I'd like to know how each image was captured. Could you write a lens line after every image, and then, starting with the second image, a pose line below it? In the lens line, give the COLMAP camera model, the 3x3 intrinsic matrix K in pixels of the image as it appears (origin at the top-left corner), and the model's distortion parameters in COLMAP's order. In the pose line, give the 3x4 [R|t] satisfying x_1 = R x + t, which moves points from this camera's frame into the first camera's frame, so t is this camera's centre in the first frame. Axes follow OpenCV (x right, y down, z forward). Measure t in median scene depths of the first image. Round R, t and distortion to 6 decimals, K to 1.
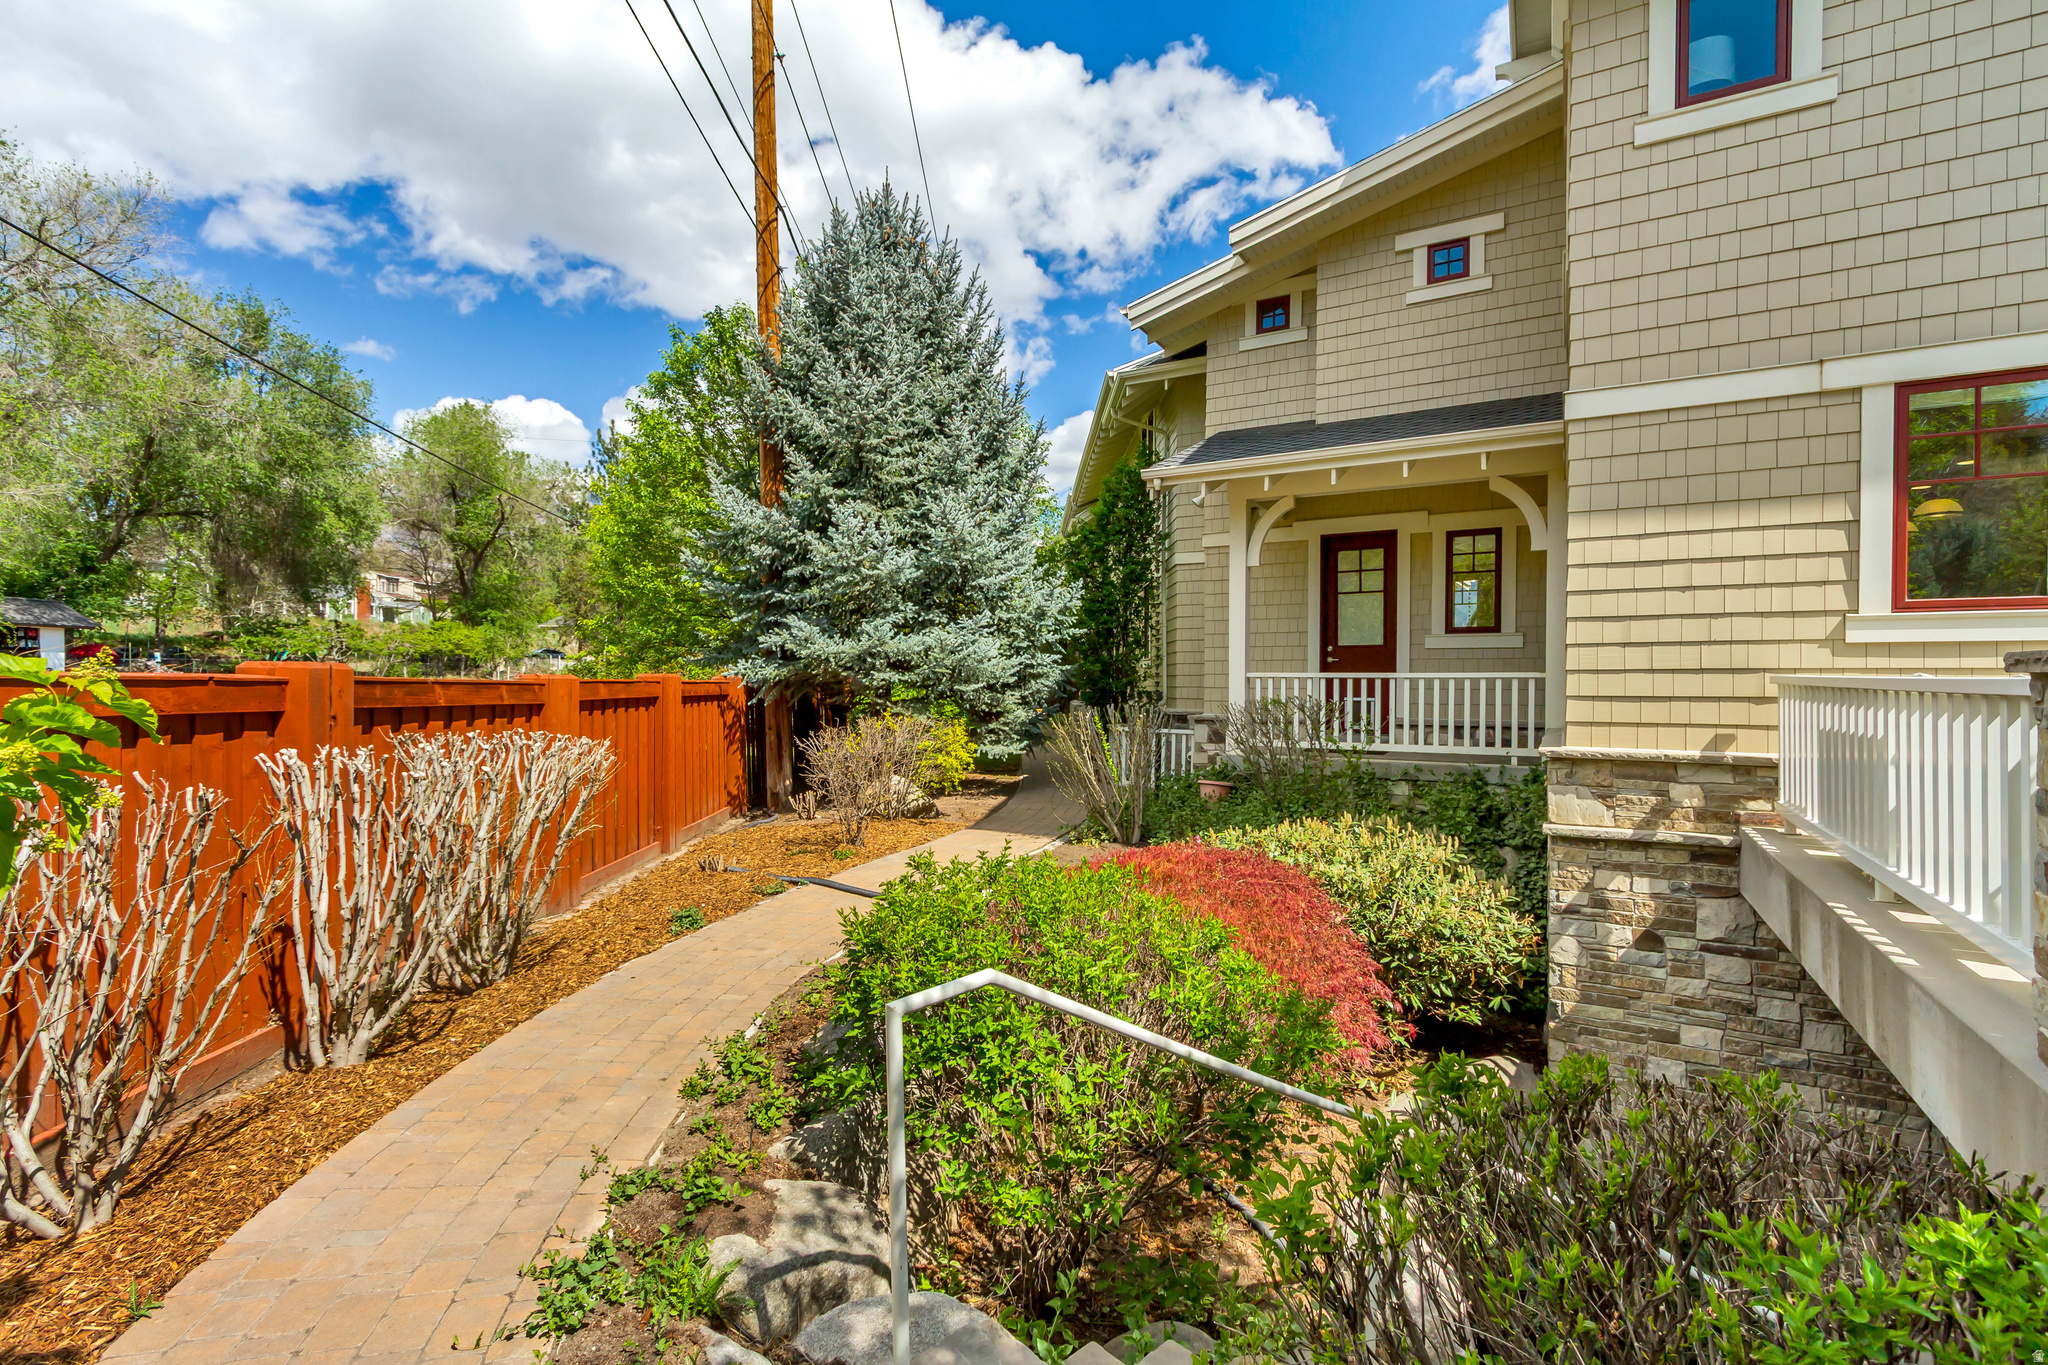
lens RADIAL K [[941.2, 0, 1020.5], [0, 941.2, 682.9], [0, 0, 1]] dist [0.001333, 0.001492]
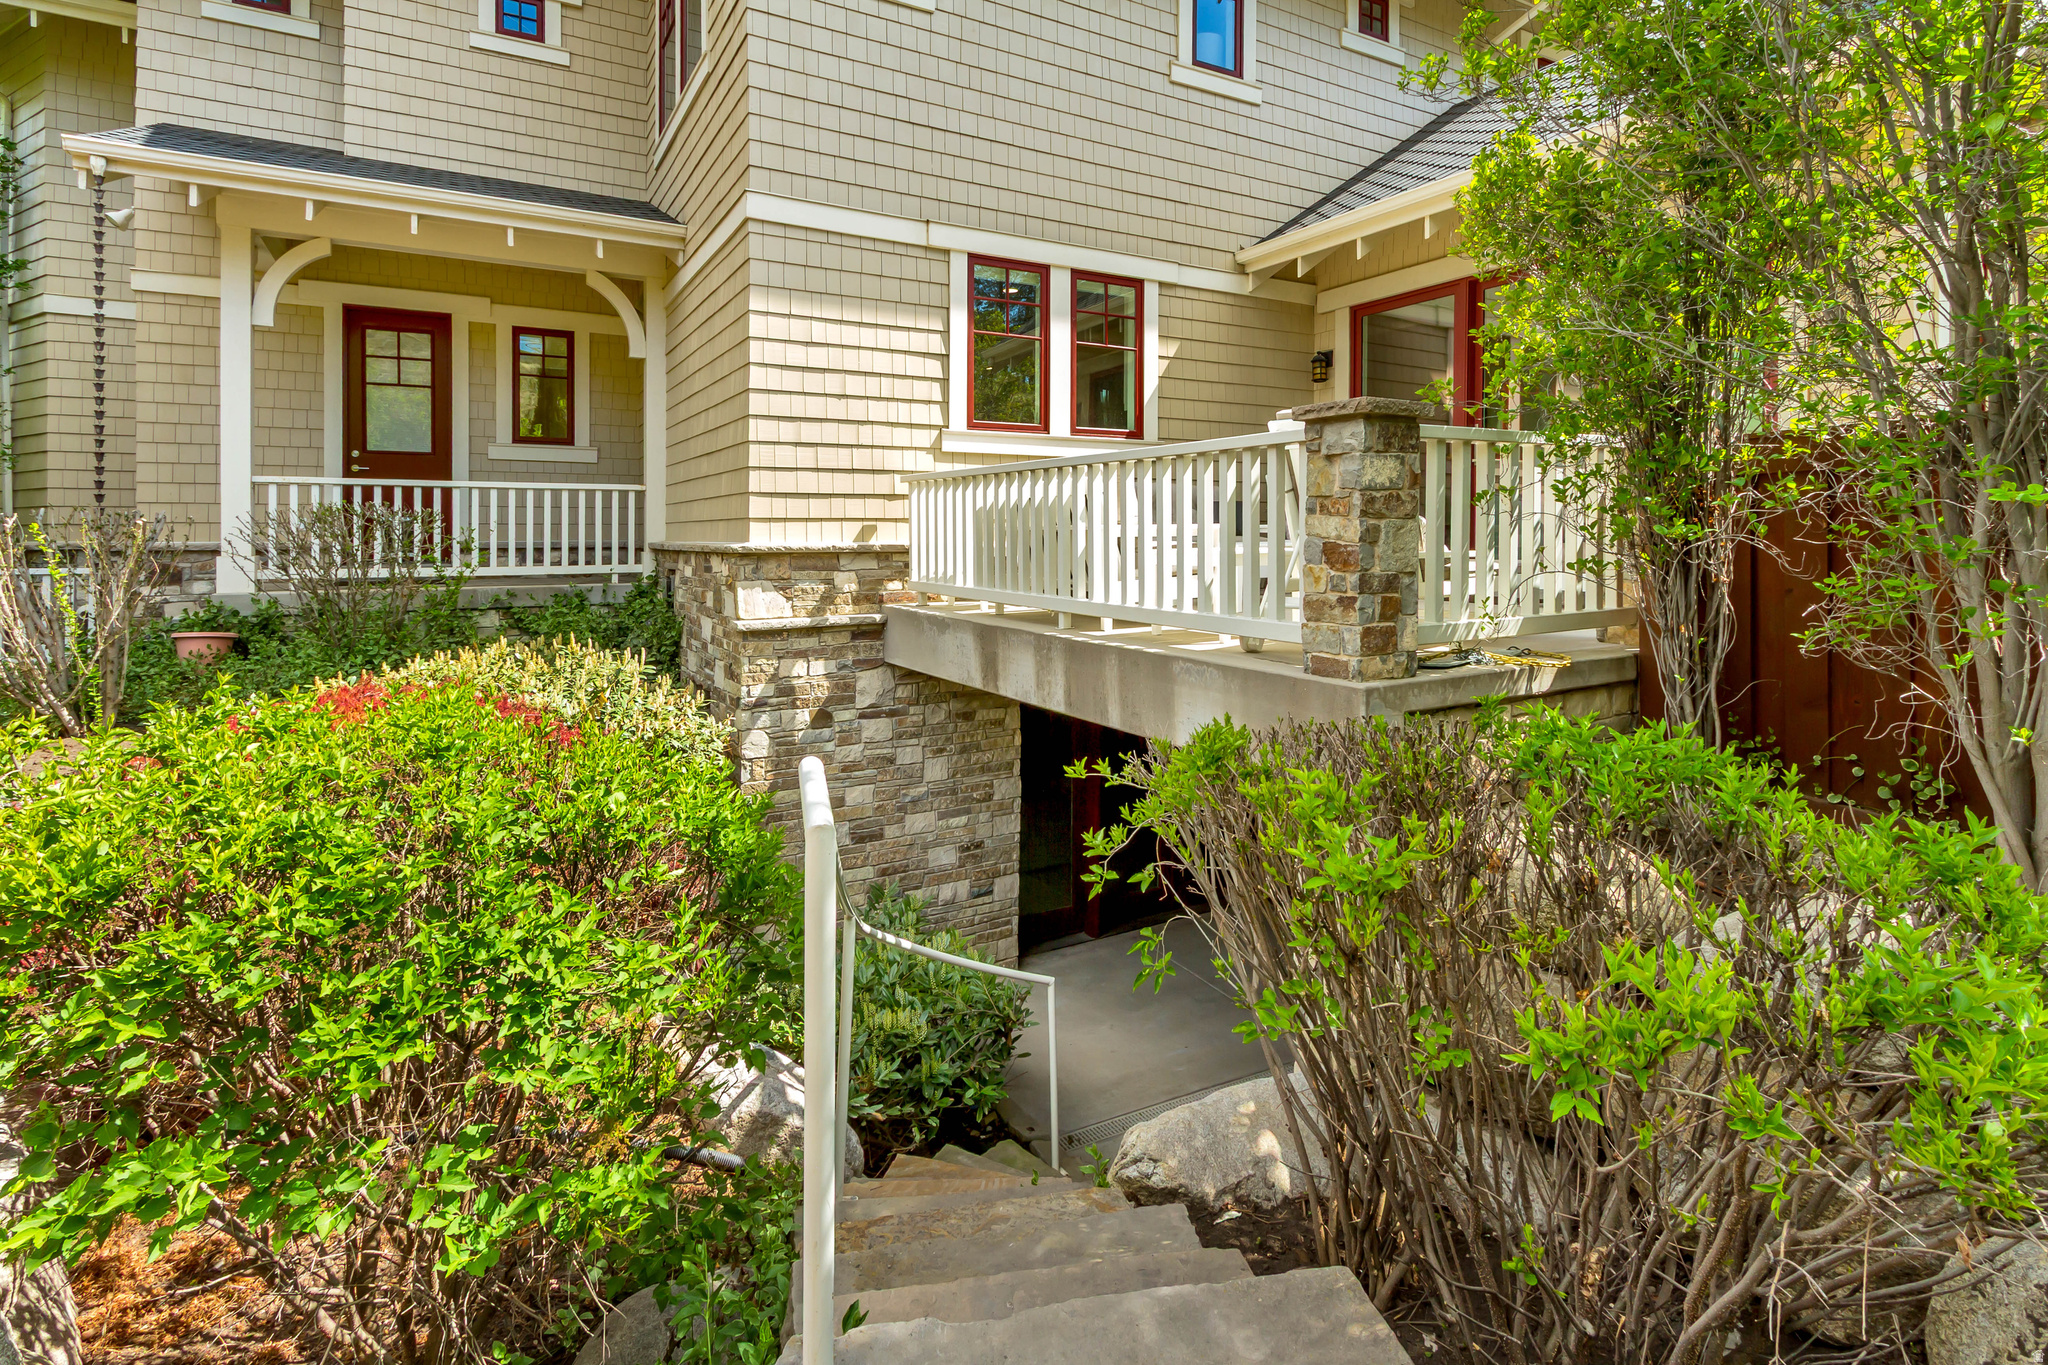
lens RADIAL K [[1004.9, 0, 1020.2], [0, 1004.9, 534.8], [0, 0, 1]] dist [0.012392, -0.002492]
pose [[0.509961, -0.003674, 0.860190, -0.204640], [0.005794, 0.999983, 0.000836, 0.062706], [-0.860178, 0.004558, 0.509973, 0.213111]]
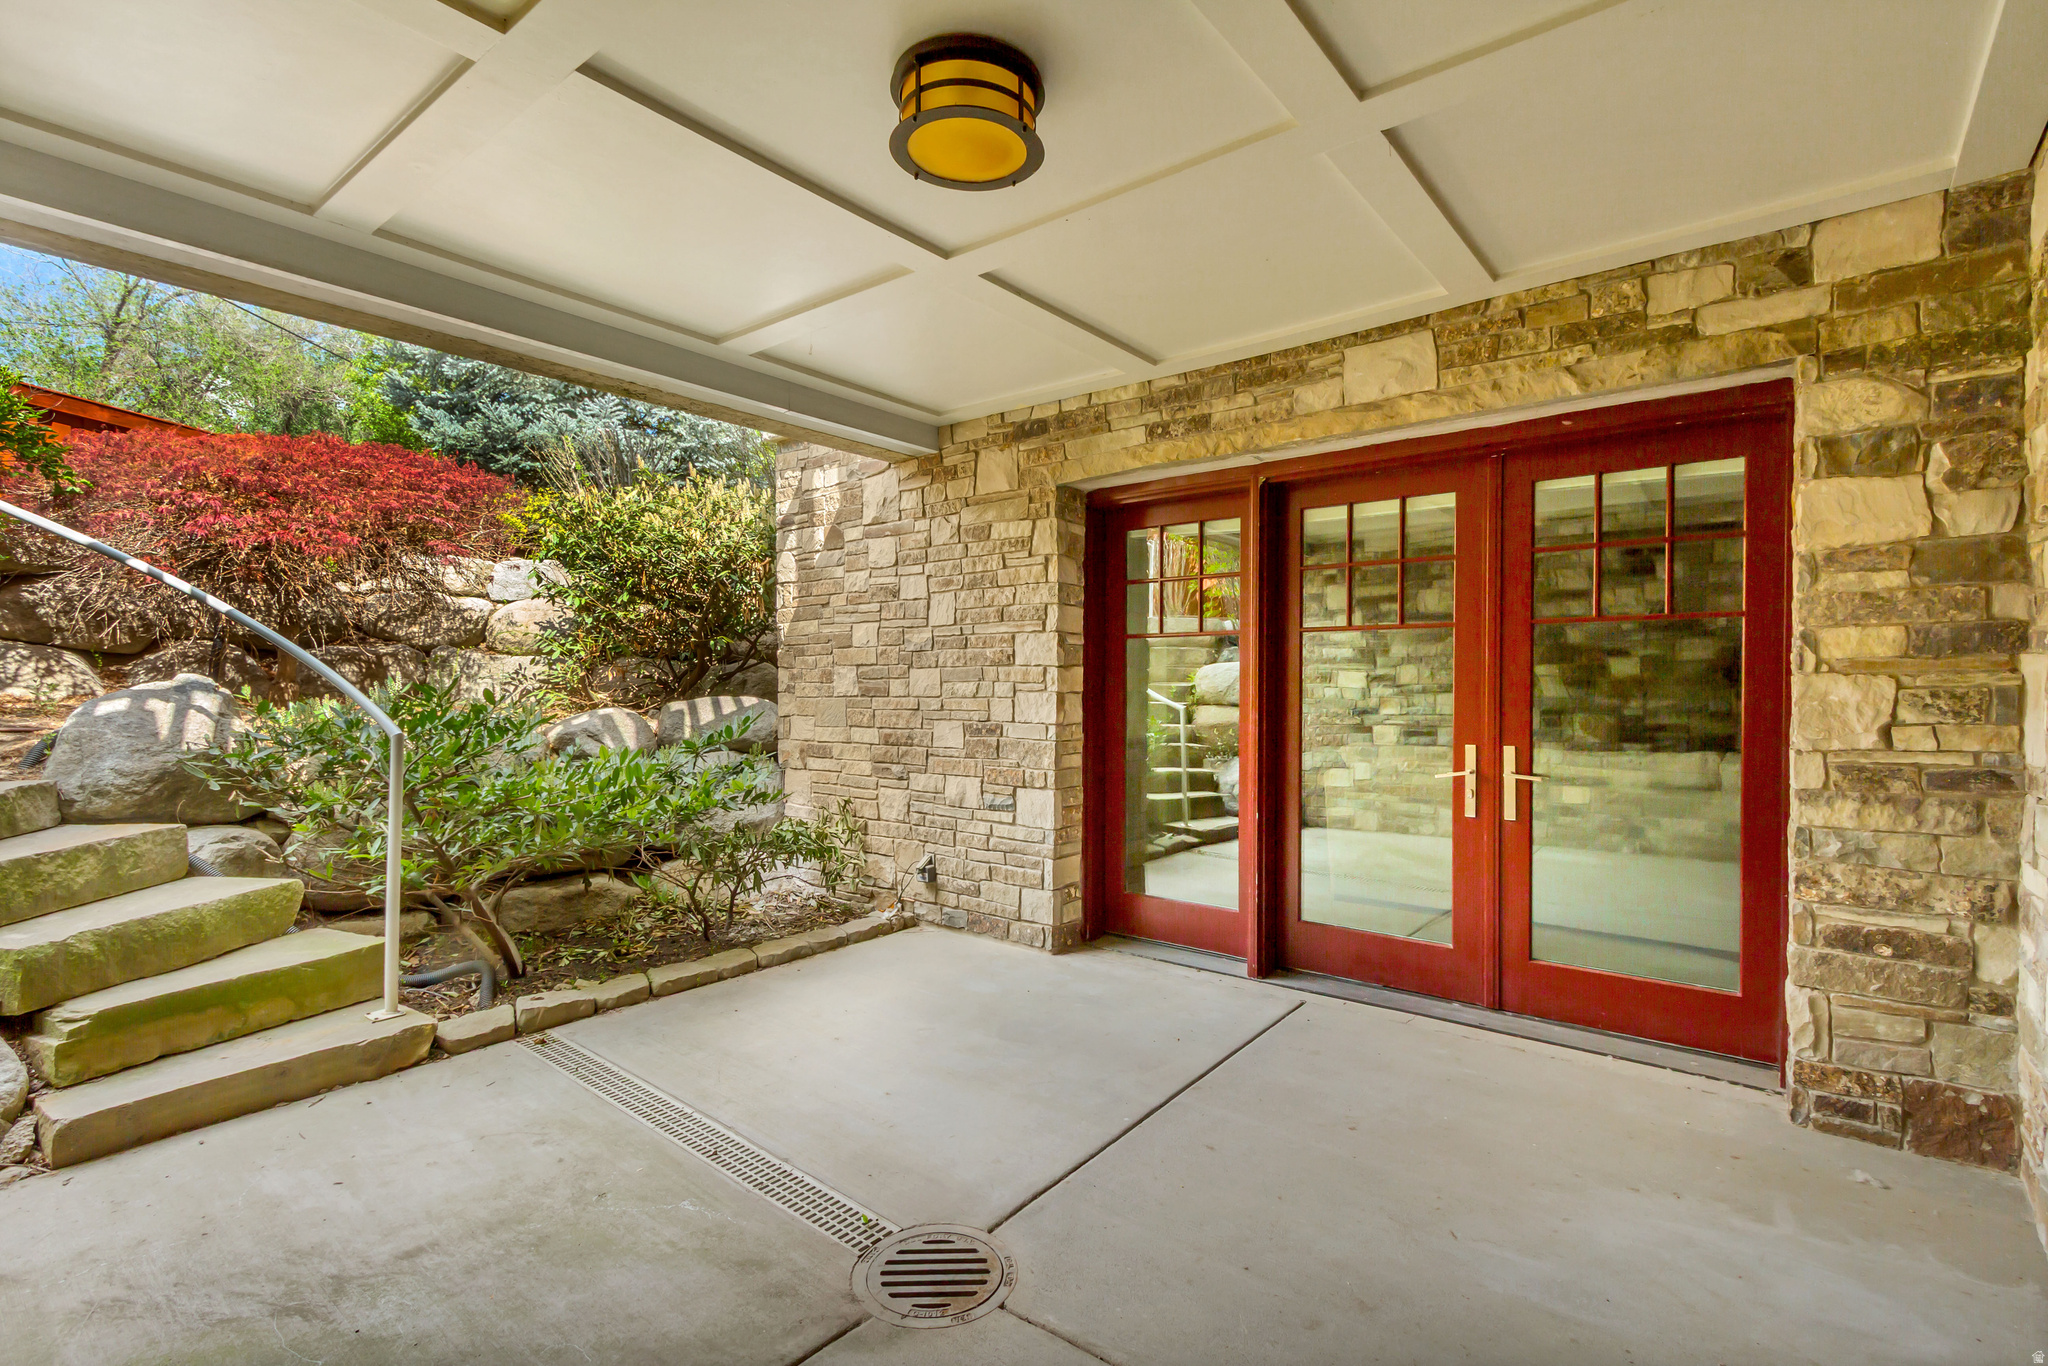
lens RADIAL K [[941.2, 0, 1020.6], [0, 941.2, 685.8], [0, 0, 1]] dist [0.001333, 0.001492]
pose [[0.984498, -0.004037, -0.175348, 0.980371], [0.002954, 0.999975, -0.006438, 0.413481], [0.175370, 0.005821, 0.984485, 0.155939]]
